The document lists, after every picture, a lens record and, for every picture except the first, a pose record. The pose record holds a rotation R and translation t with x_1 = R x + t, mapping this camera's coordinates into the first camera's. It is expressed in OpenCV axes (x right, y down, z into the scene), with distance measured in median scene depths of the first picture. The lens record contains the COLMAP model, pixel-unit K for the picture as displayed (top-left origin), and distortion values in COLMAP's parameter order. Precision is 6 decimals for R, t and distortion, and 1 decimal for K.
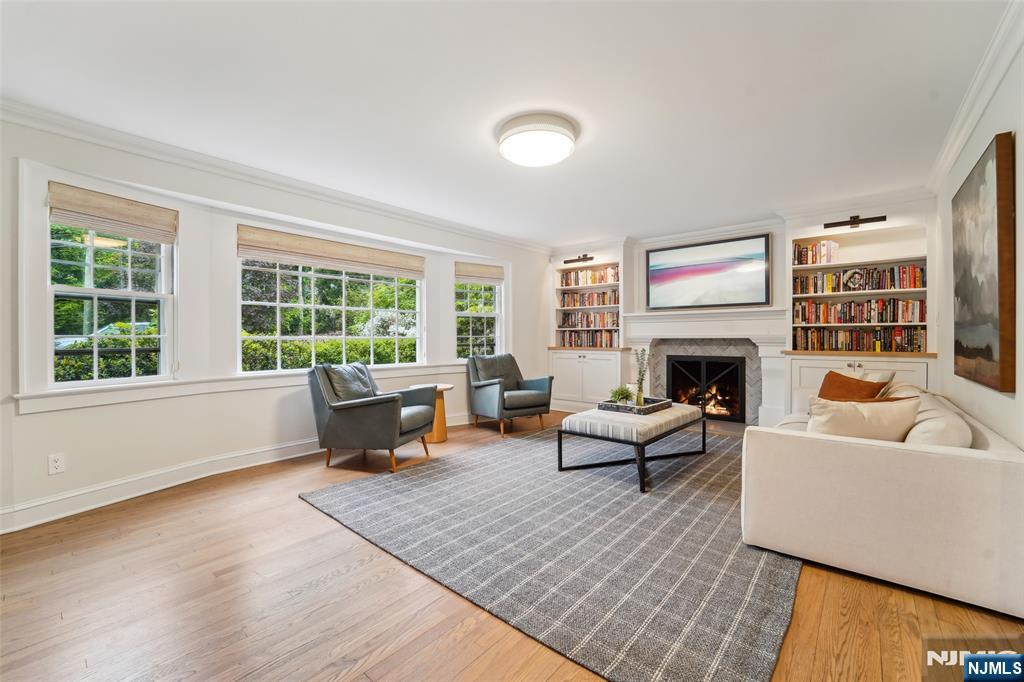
lens RADIAL K [[419.0, 0, 512.0], [0, 419.0, 341.0], [0, 0, 1]] dist [-0.017250, -0.000034]
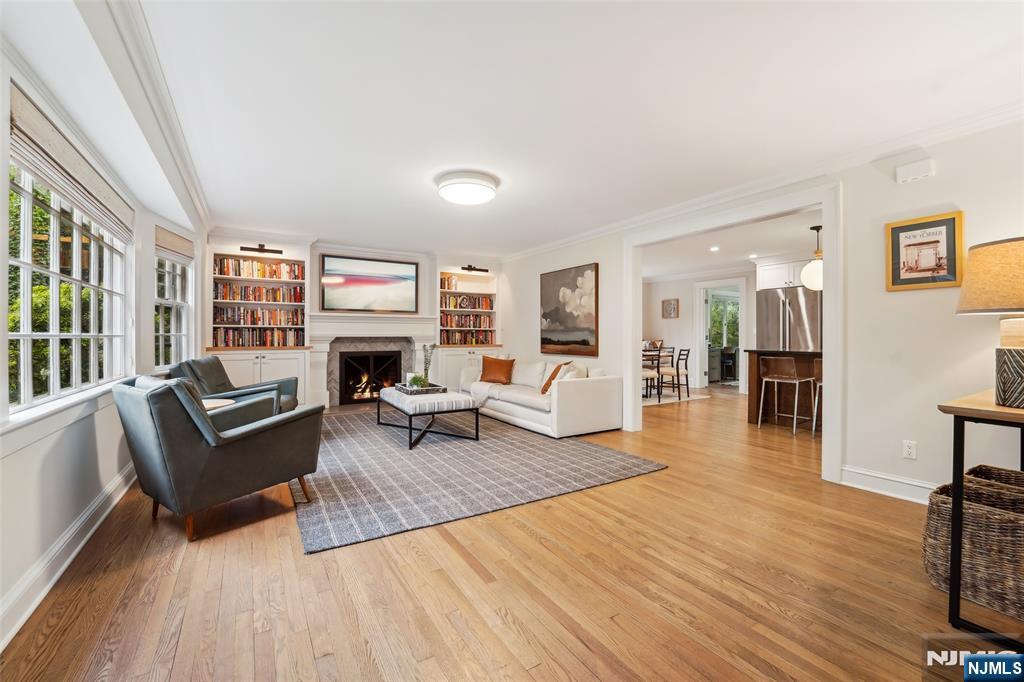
lens RADIAL K [[419.0, 0, 512.0], [0, 419.0, 341.0], [0, 0, 1]] dist [-0.017250, -0.000034]
pose [[0.309878, -0.010020, 0.950723, -0.736835], [0.004894, 0.999948, 0.008944, -0.004103], [-0.950764, 0.001881, 0.309911, 0.290119]]
